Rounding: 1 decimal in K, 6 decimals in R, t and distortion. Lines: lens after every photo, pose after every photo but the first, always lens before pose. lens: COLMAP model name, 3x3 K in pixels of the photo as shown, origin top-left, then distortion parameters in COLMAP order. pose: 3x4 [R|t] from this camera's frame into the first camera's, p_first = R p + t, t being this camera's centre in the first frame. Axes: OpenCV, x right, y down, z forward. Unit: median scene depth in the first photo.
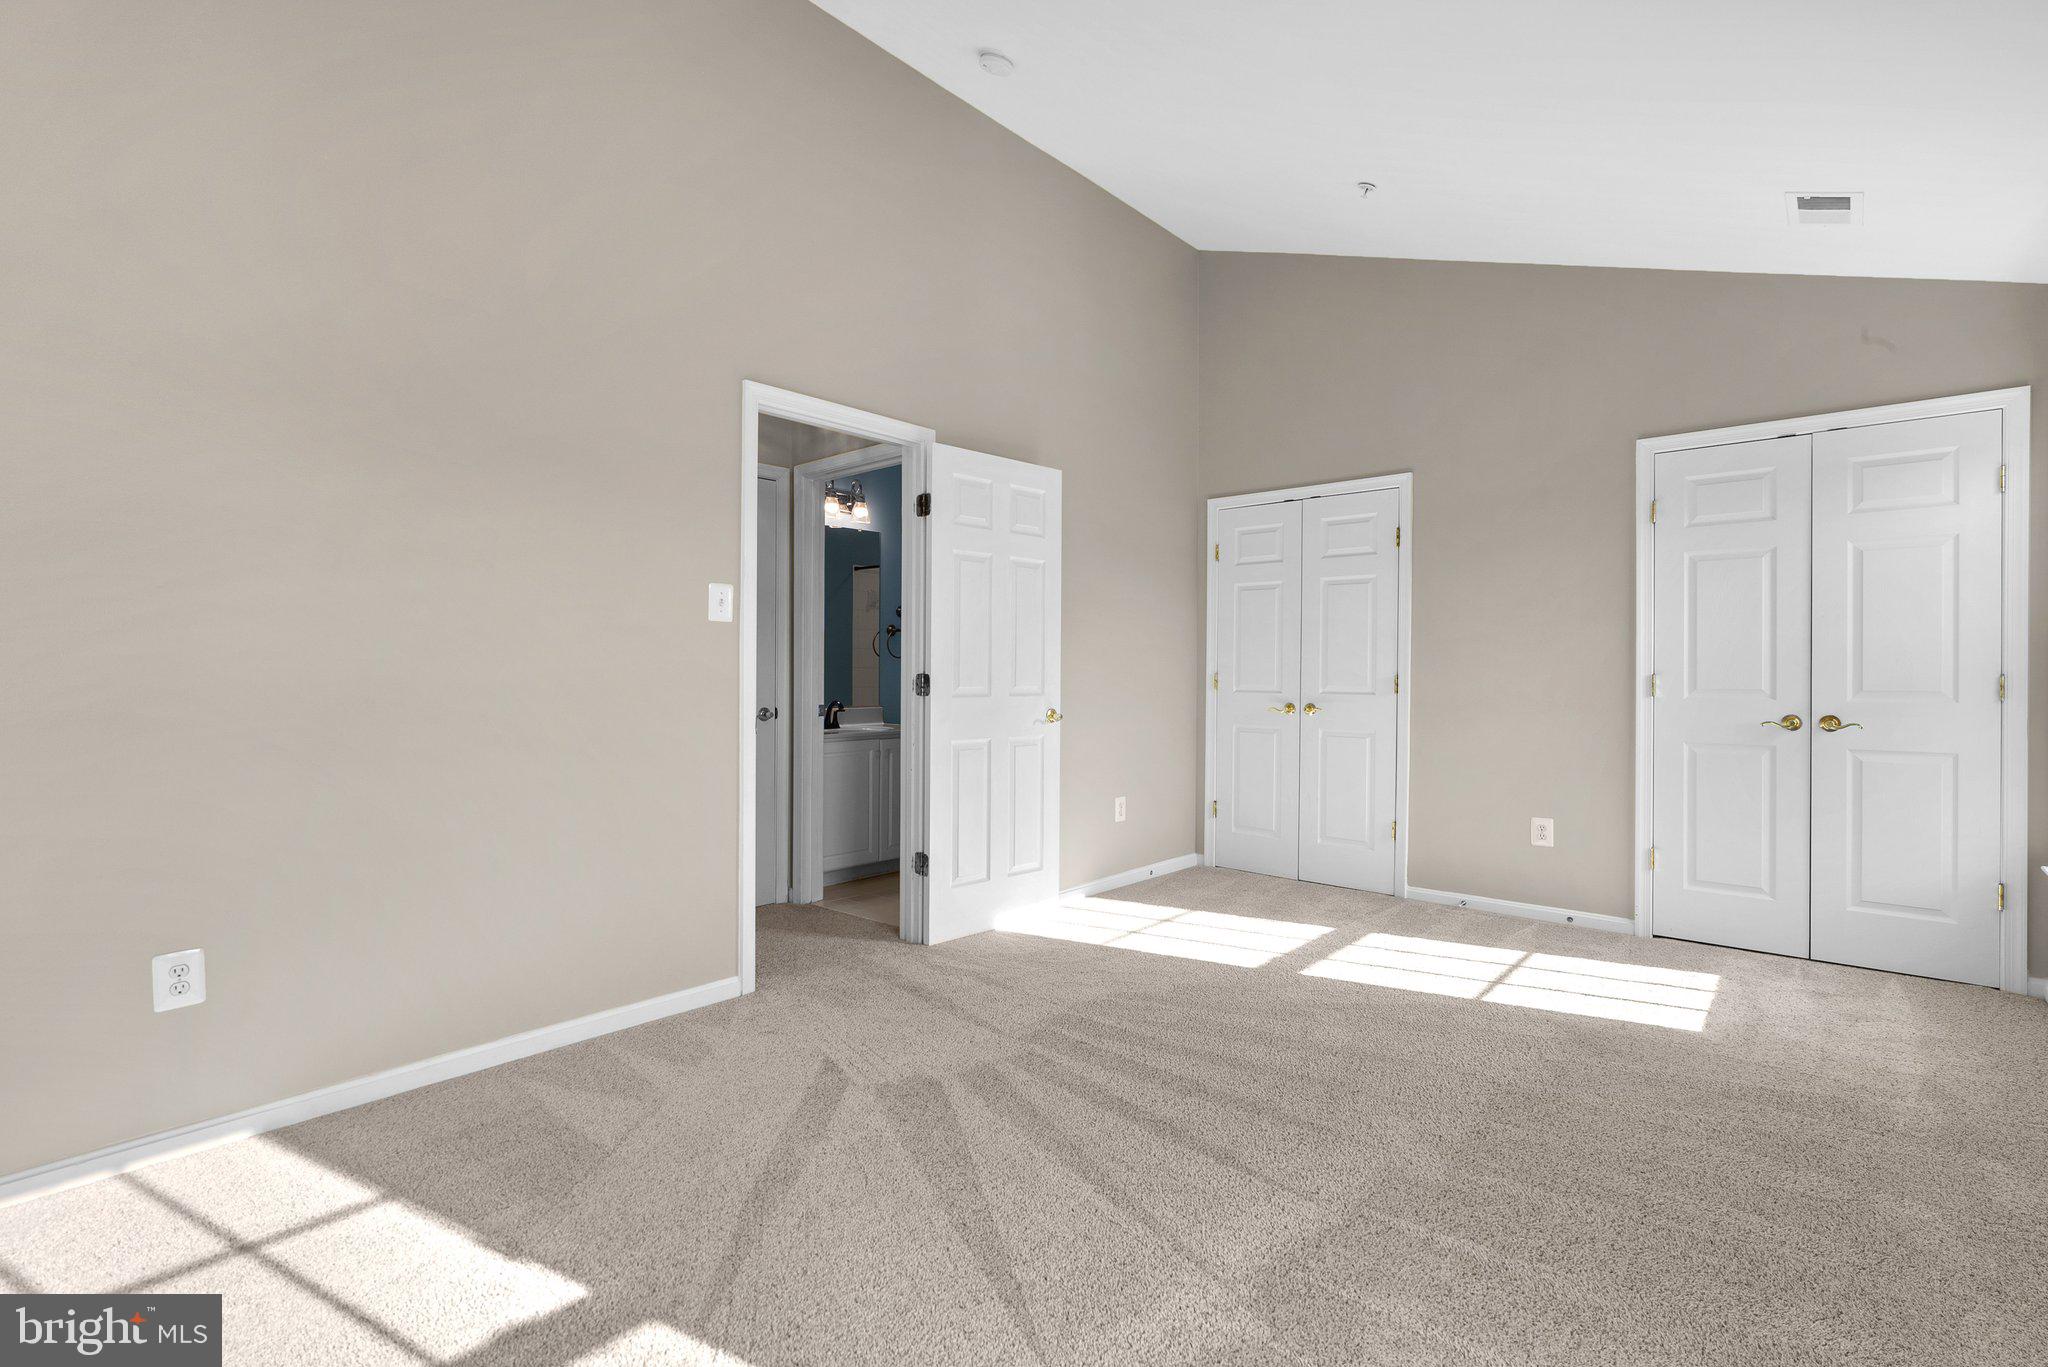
lens RADIAL K [[942.4, 0, 1029.5], [0, 942.4, 677.5], [0, 0, 1]] dist [-0.008760, 0.004829]
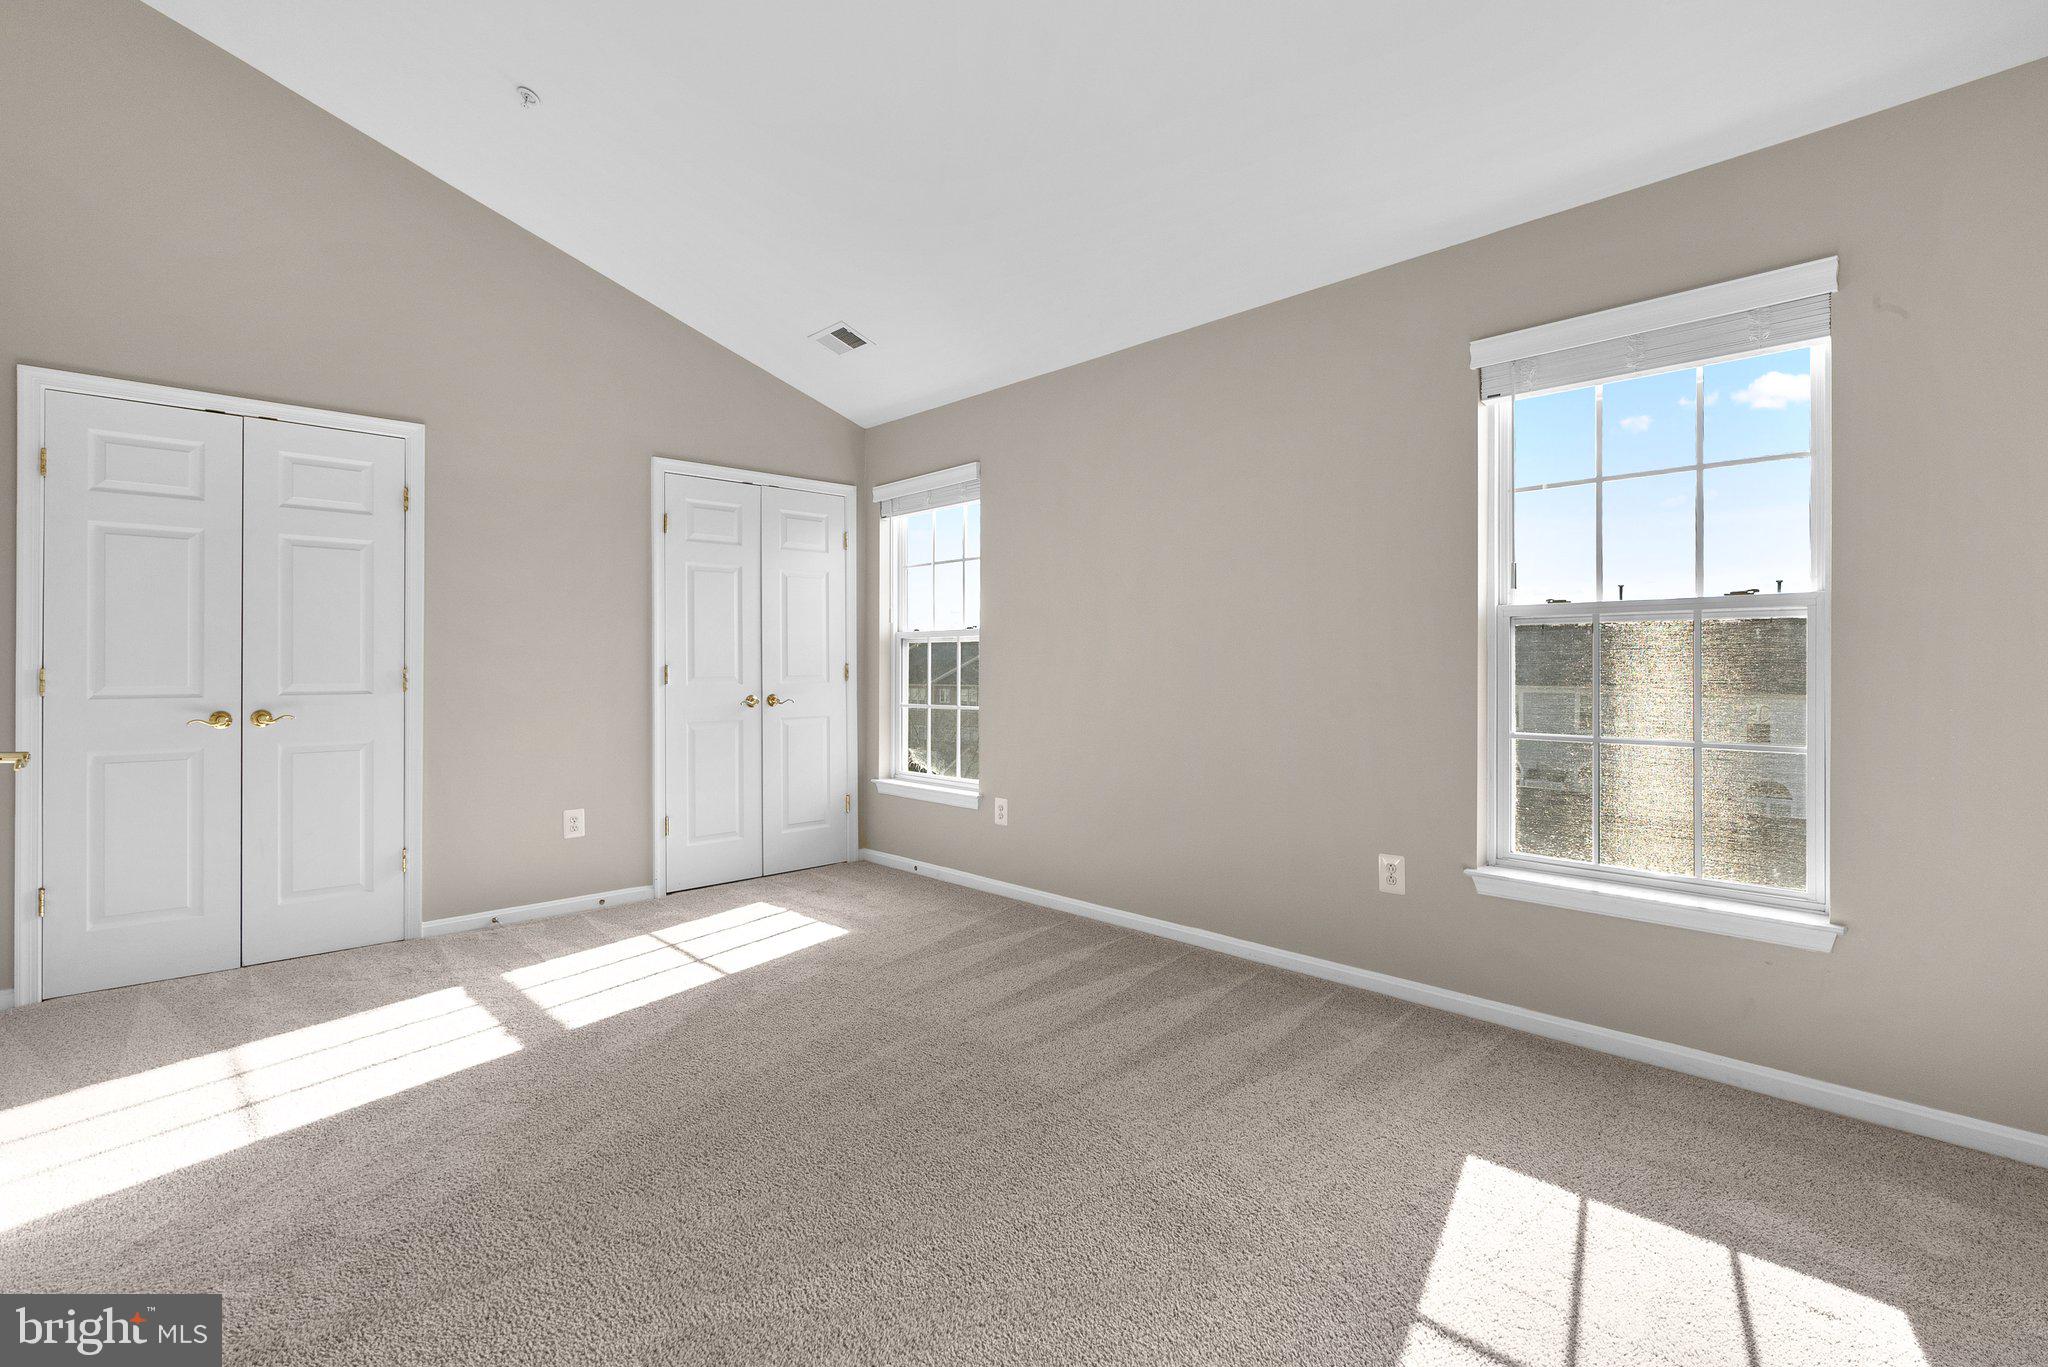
lens RADIAL K [[942.4, 0, 1025.6], [0, 942.4, 671.8], [0, 0, 1]] dist [-0.008760, 0.004829]
pose [[0.085954, -0.011817, 0.996229, -0.457908], [0.010307, 0.999887, 0.010971, -0.003737], [-0.996246, 0.009325, 0.086066, 0.485349]]
